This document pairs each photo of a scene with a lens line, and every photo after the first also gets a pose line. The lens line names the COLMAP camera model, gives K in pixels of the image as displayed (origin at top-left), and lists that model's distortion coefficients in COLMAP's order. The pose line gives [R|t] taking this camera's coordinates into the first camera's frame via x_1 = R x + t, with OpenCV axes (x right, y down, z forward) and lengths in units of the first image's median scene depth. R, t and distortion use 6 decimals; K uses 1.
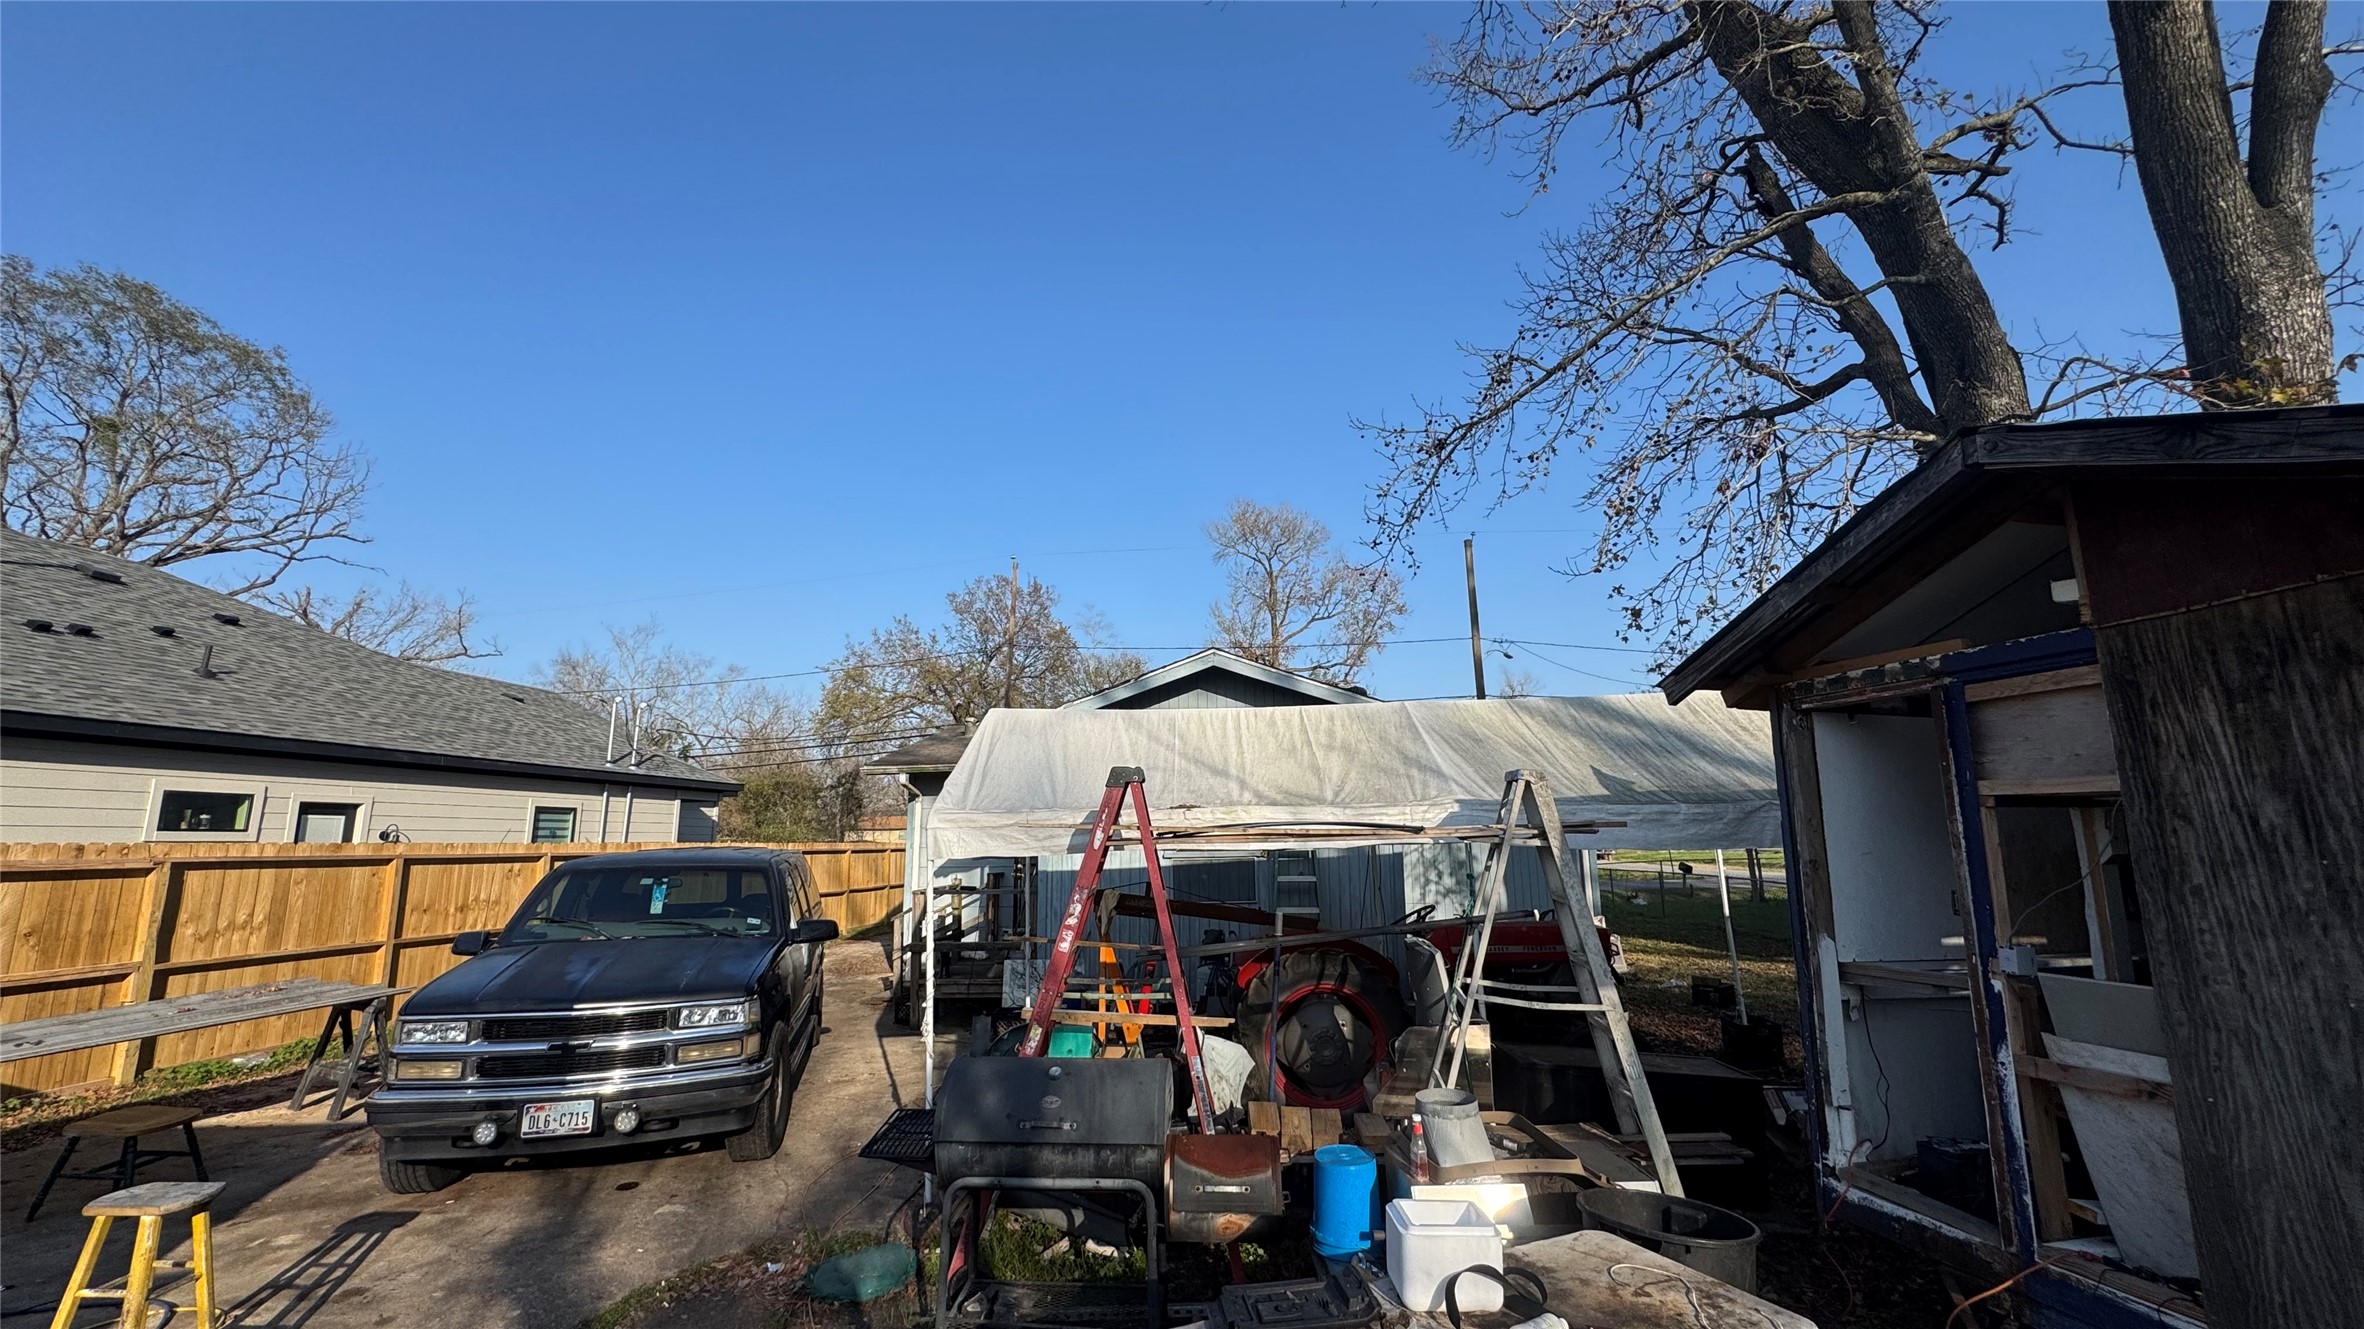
lens RADIAL K [[948.3, 0, 1182.0], [0, 948.3, 664.5], [0, 0, 1]] dist [-0.002894, -0.000264]
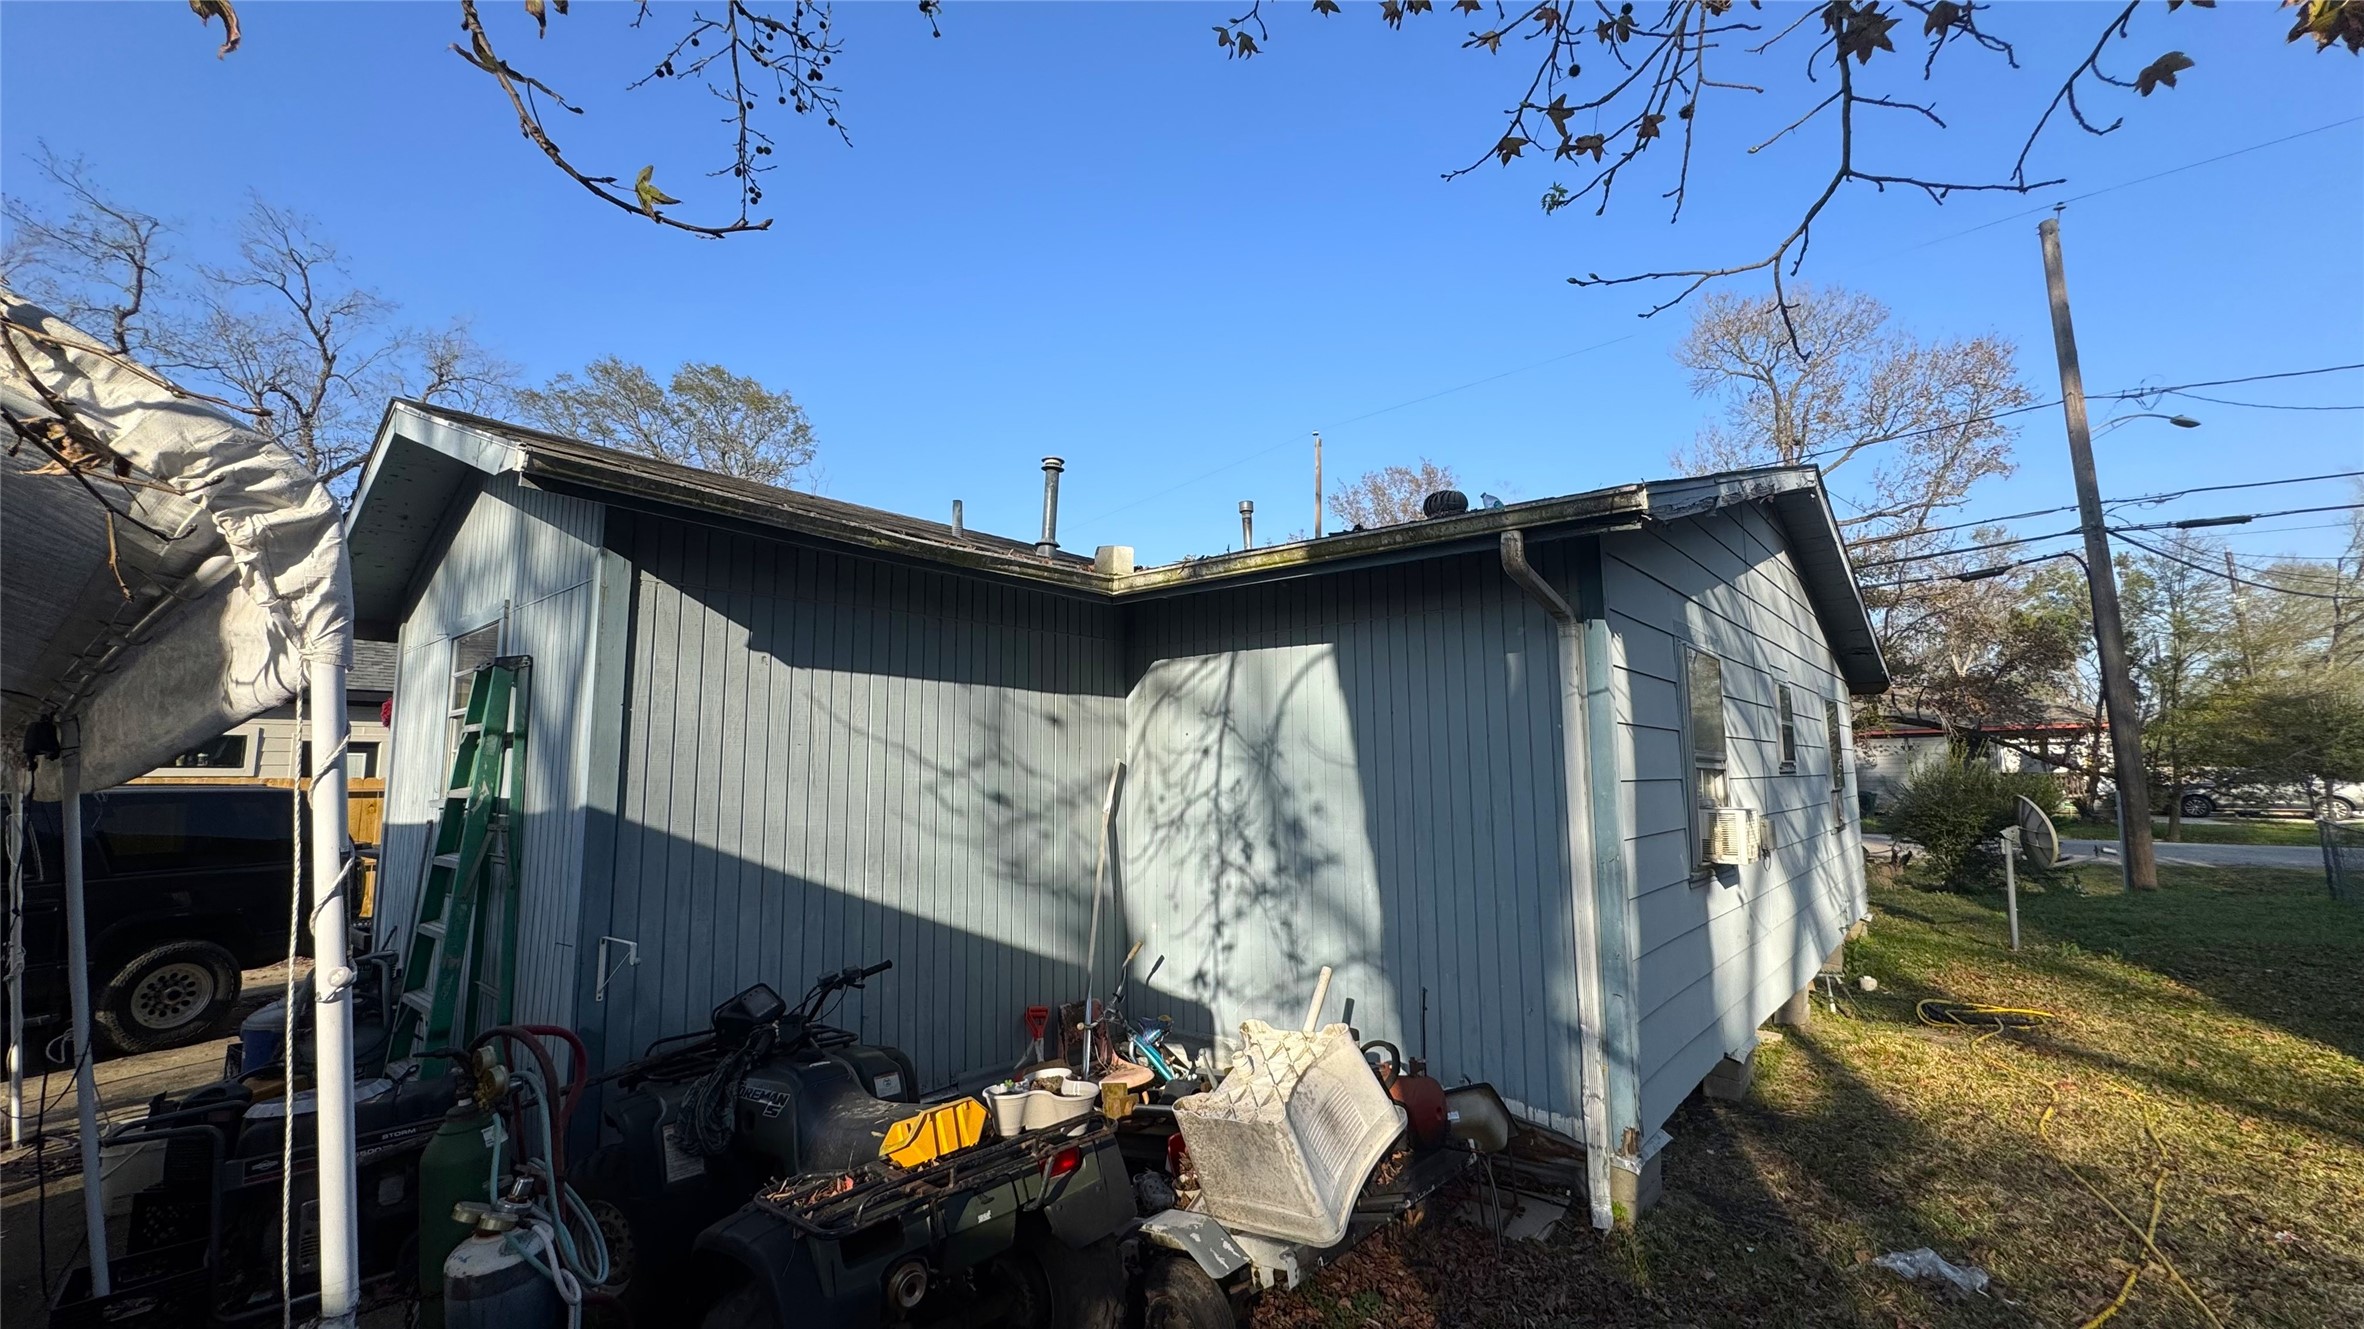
lens RADIAL K [[948.3, 0, 1182.0], [0, 948.3, 664.5], [0, 0, 1]] dist [-0.002894, -0.000264]
pose [[0.802175, -0.070534, -0.592909, 0.512149], [0.107213, 0.993874, 0.026820, 0.121903], [0.587385, -0.085082, 0.804823, 0.639432]]
